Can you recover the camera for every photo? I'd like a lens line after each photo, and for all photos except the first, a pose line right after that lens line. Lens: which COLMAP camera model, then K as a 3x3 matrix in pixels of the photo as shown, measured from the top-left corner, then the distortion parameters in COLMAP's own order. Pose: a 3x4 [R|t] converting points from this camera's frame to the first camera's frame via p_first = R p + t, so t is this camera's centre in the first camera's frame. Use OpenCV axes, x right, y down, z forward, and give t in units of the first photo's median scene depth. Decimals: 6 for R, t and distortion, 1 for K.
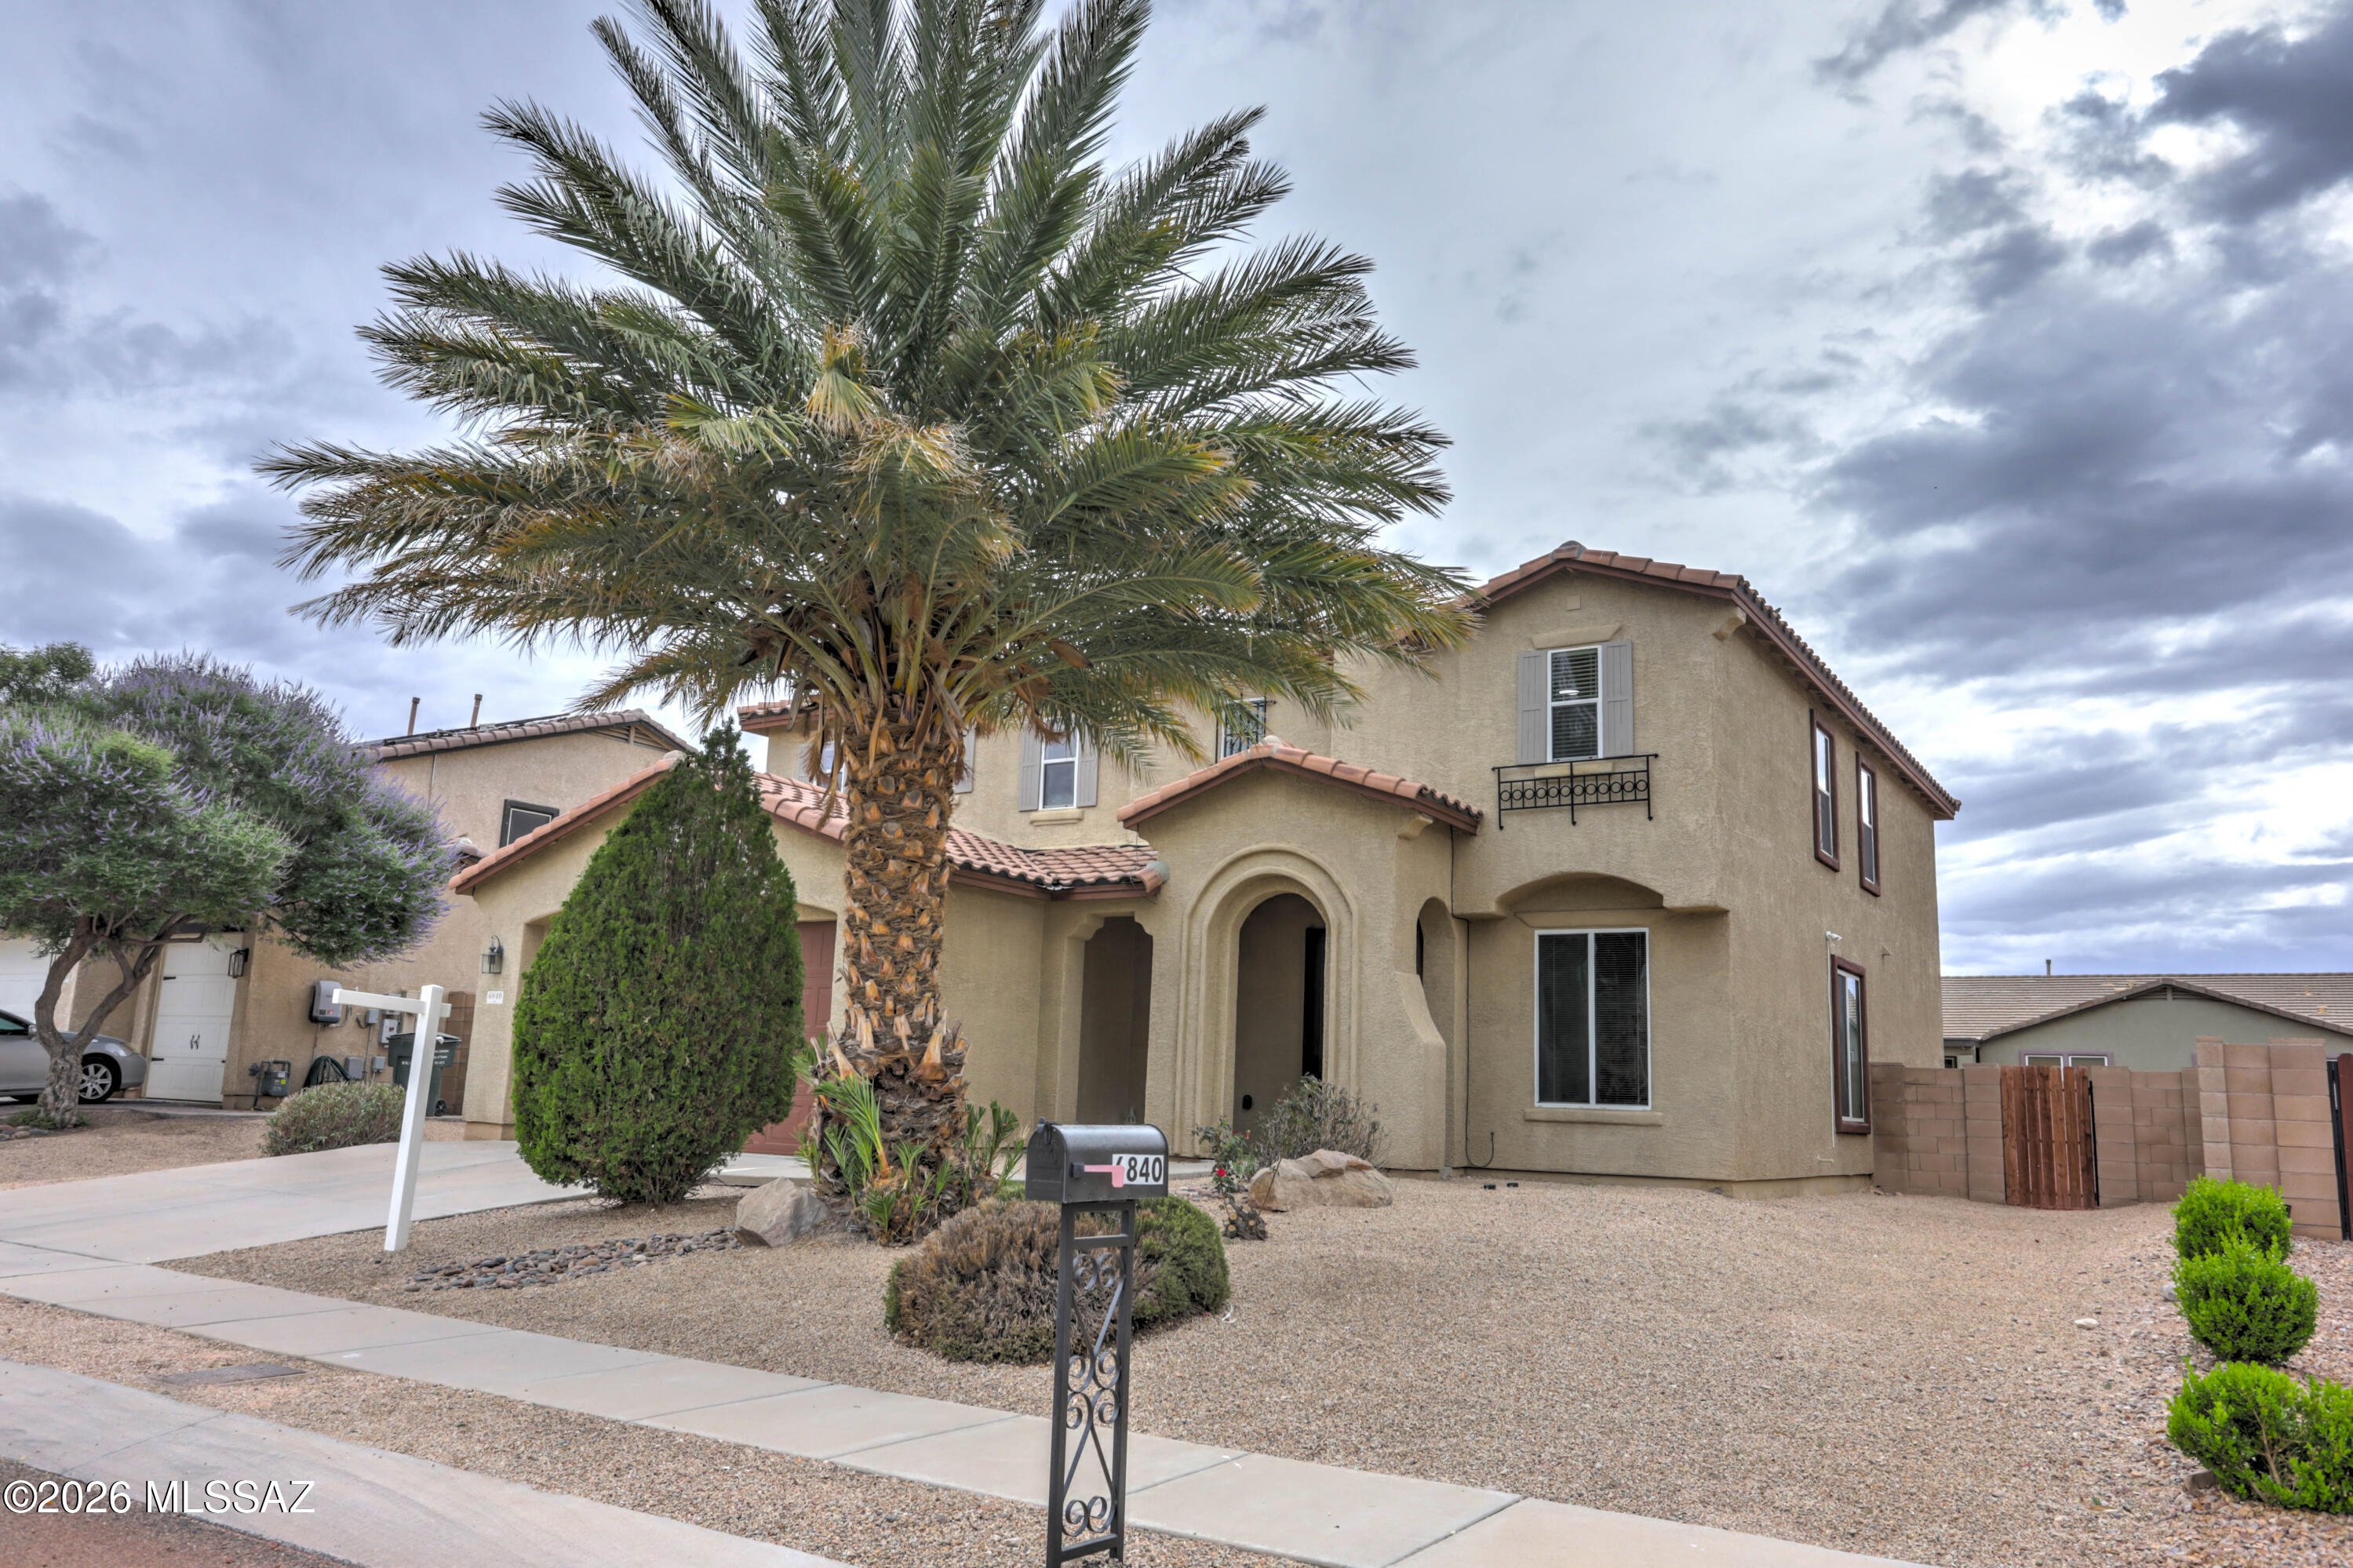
lens RADIAL K [[1678.4, 0, 1176.5], [0, 1678.4, 784.0], [0, 0, 1]] dist [0.000087, 0.000536]
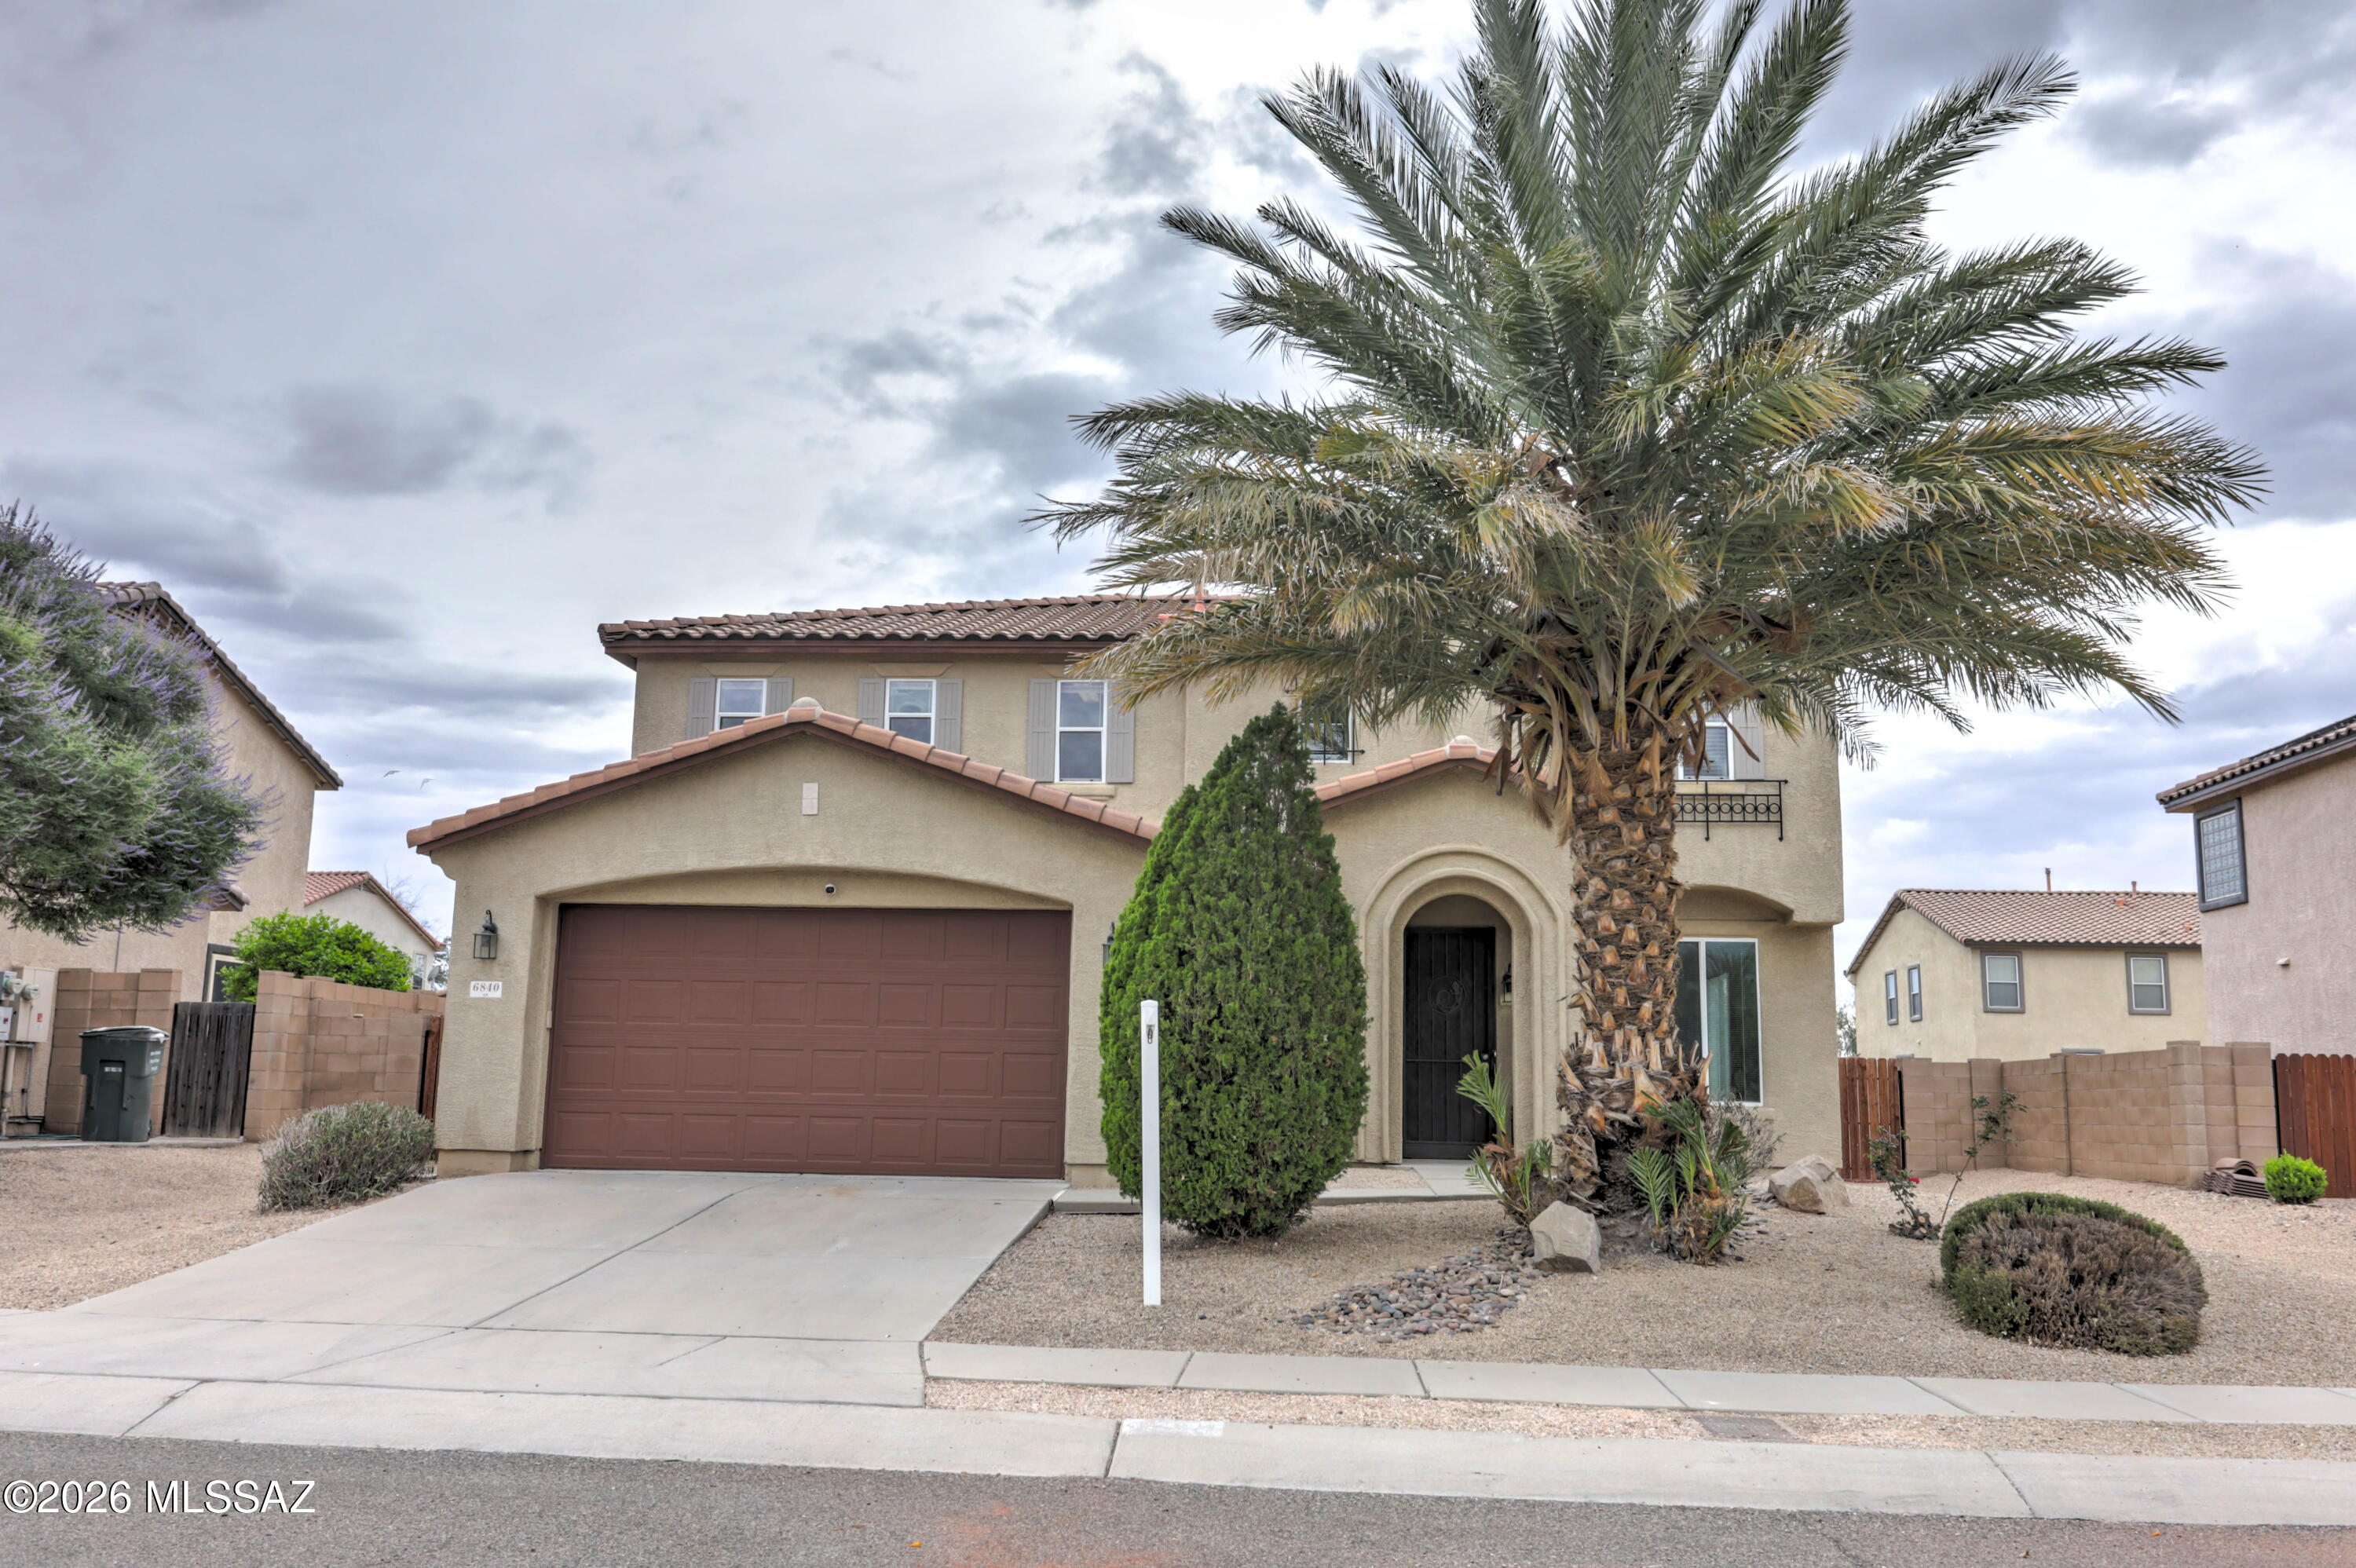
lens RADIAL K [[1875.9, 0, 1178.0], [0, 1875.9, 784.0], [0, 0, 1]] dist [-0.001139, -0.000907]
pose [[0.886452, 0.058279, 0.459136, -0.610547], [-0.072411, 0.997287, 0.013216, -0.002776], [-0.457120, -0.044962, 0.888268, 0.100650]]
